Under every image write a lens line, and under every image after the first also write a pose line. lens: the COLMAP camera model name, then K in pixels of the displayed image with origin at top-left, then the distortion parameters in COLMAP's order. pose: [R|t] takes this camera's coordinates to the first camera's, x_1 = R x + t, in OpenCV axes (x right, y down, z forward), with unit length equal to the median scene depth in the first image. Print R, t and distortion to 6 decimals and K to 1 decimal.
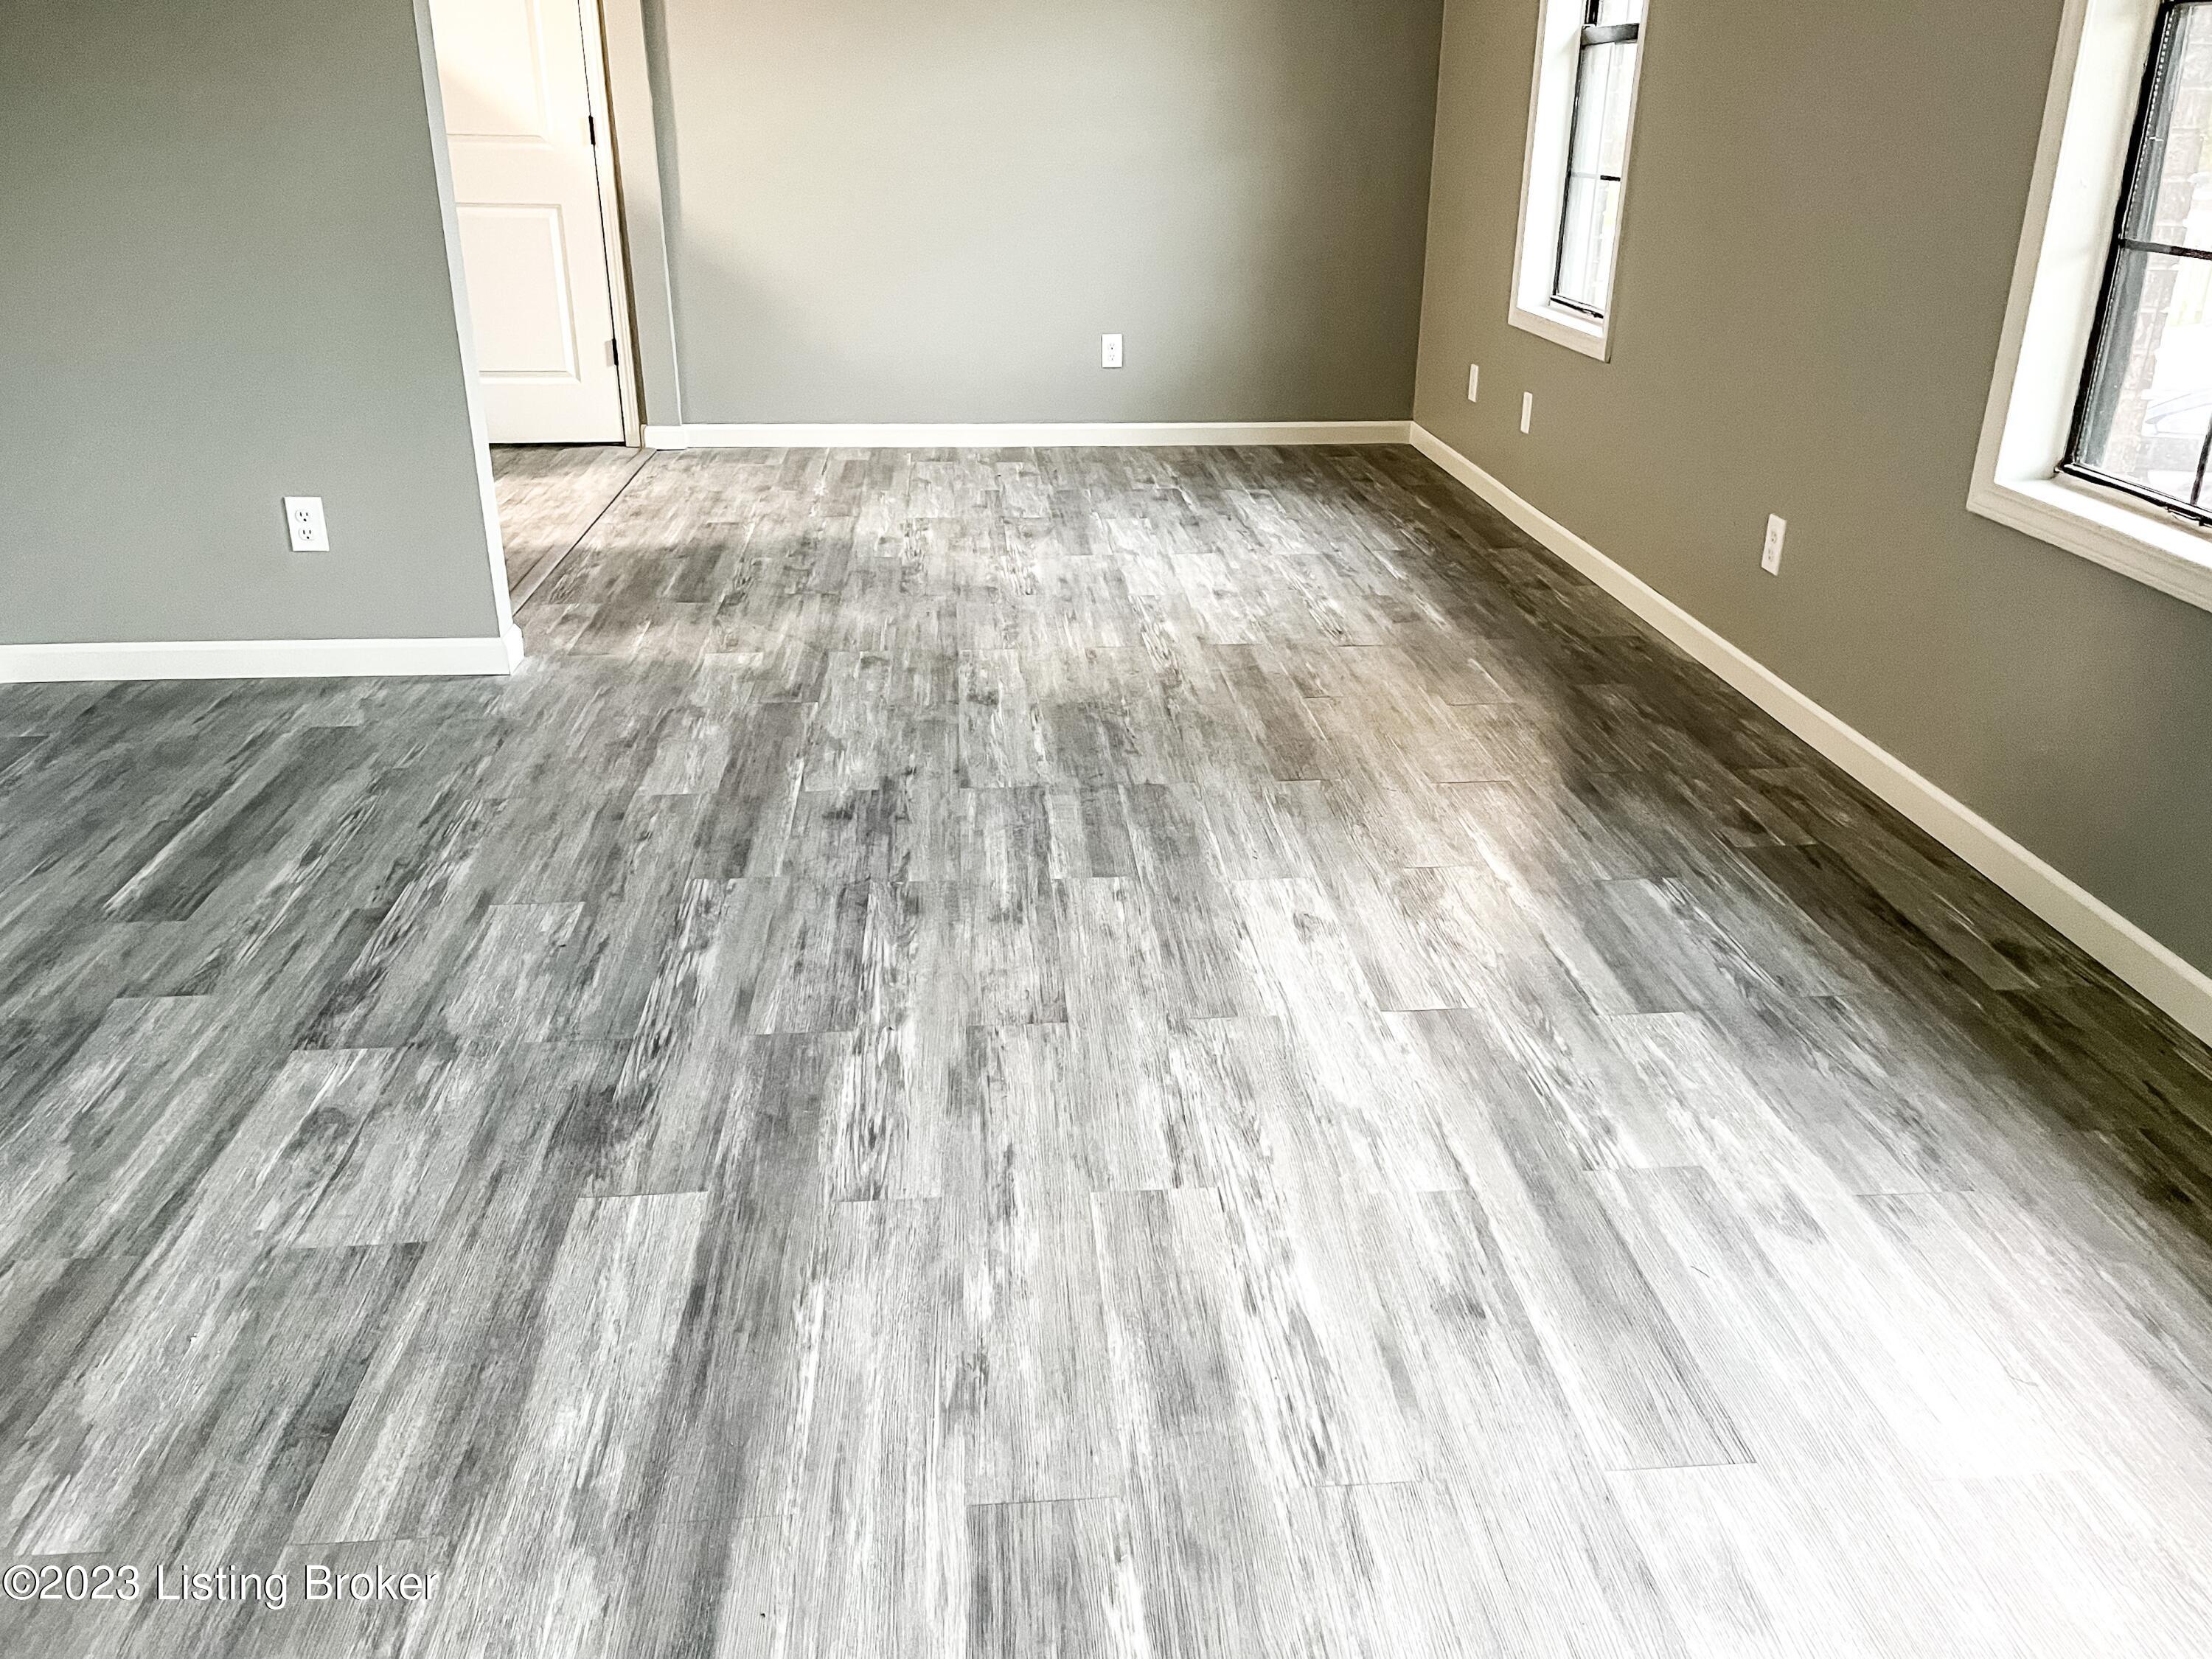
lens RADIAL K [[1715.1, 0, 1106.0], [0, 1715.1, 829.5], [0, 0, 1]] dist [0.078909, -0.122704]
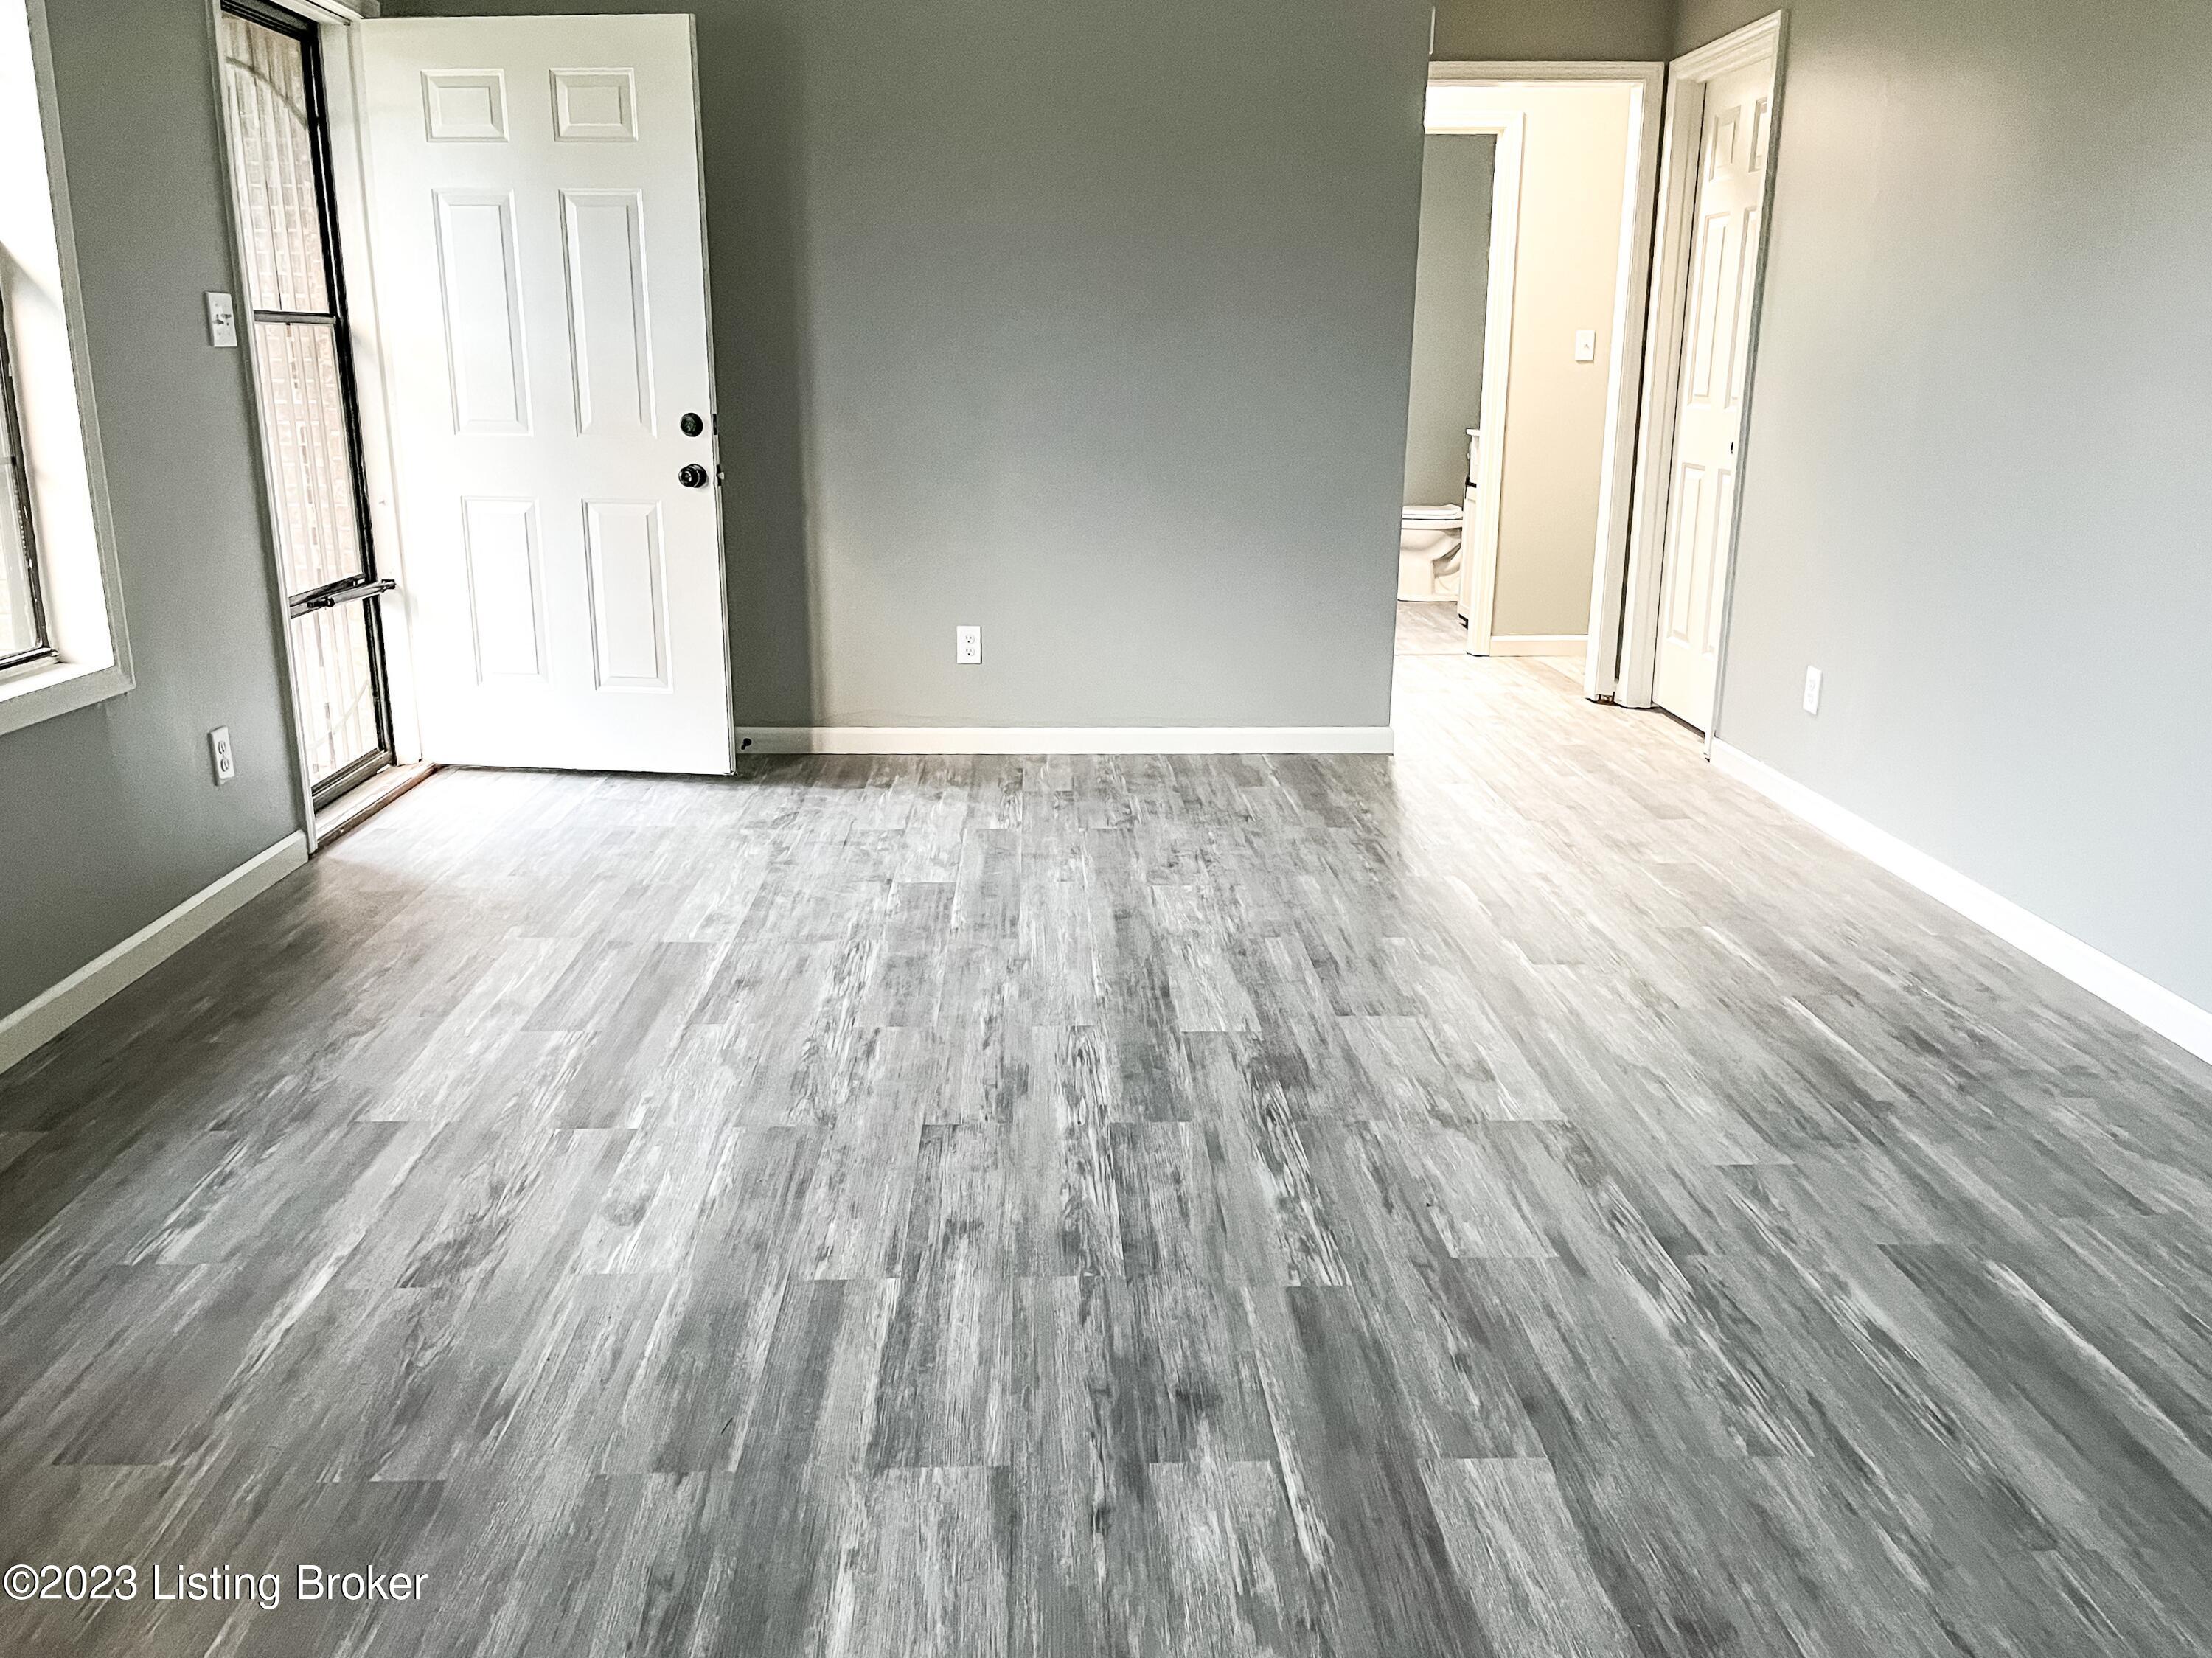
lens RADIAL K [[1714.9, 0, 1106.0], [0, 1714.9, 829.0], [0, 0, 1]] dist [0.078909, -0.122704]
pose [[-0.999140, -0.026035, 0.032281, -0.162265], [-0.000694, 0.788772, 0.614686, -0.688921], [-0.041466, 0.614134, -0.788111, 1.644711]]
